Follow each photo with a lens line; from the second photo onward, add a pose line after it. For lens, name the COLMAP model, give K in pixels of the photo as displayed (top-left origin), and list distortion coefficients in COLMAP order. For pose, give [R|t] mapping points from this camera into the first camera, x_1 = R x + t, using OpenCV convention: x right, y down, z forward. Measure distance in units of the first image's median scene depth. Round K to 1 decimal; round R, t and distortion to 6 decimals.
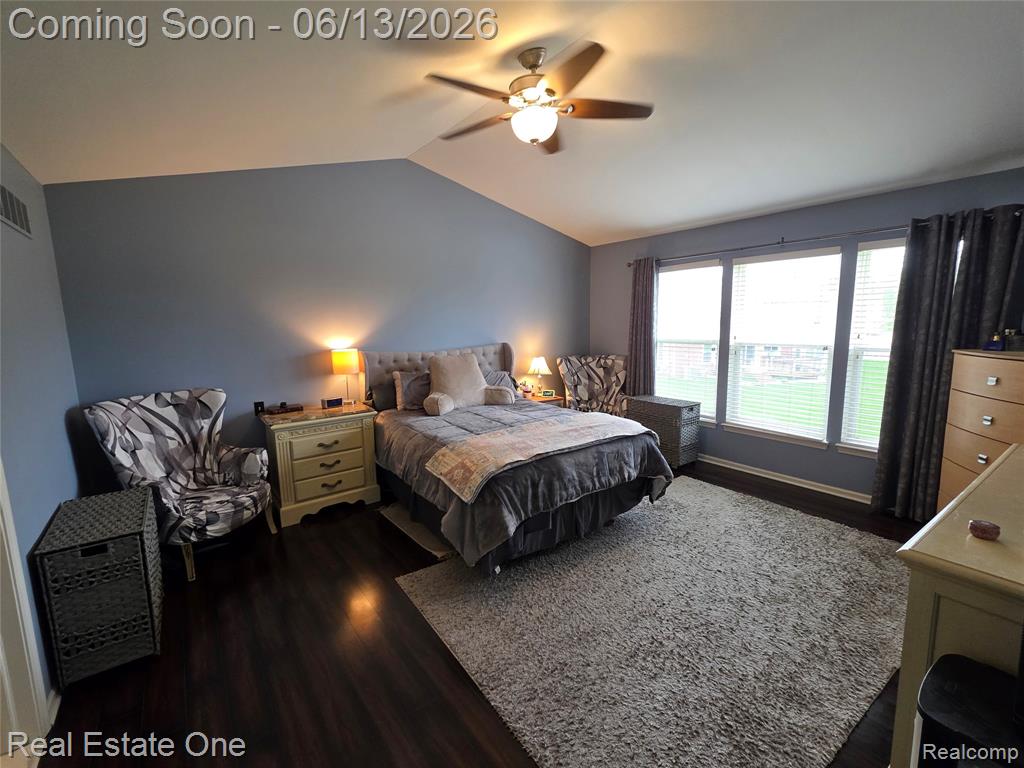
lens RADIAL K [[458.0, 0, 537.2], [0, 458.0, 389.3], [0, 0, 1]] dist [0.000263, 0.001602]
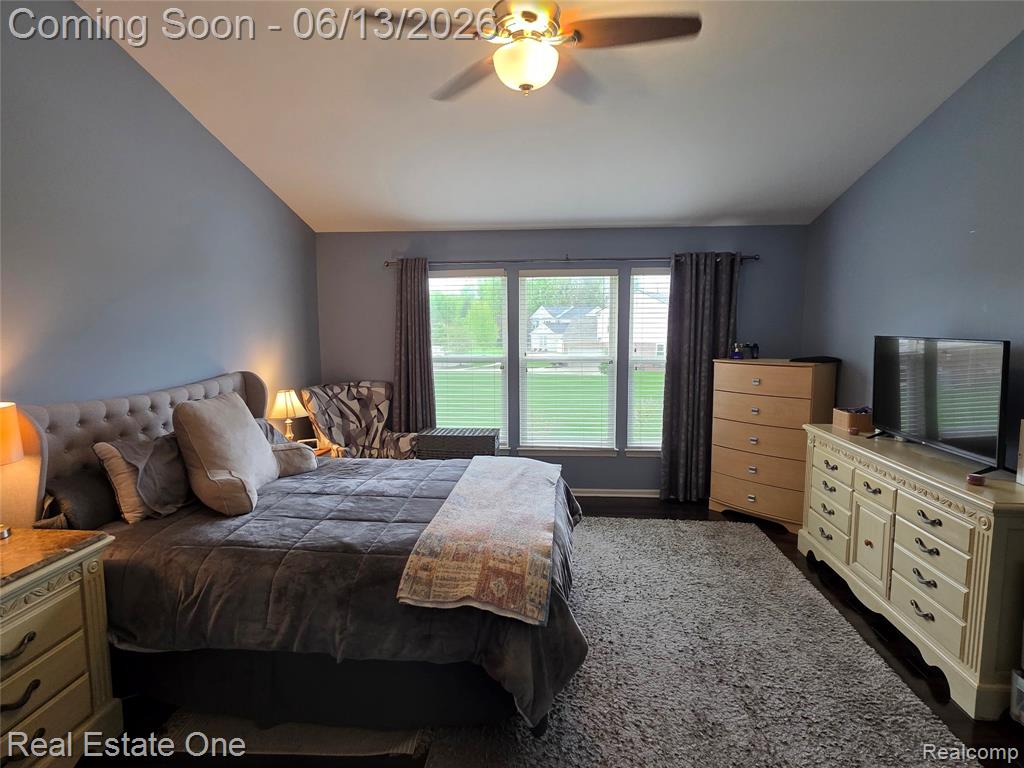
lens RADIAL K [[546.5, 0, 508.7], [0, 546.5, 387.7], [0, 0, 1]] dist [0.014174, -0.001709]
pose [[0.657903, -0.069656, 0.749875, -0.430307], [0.107337, 0.994221, -0.001818, -0.046914], [-0.745414, 0.081685, 0.661578, 0.297638]]
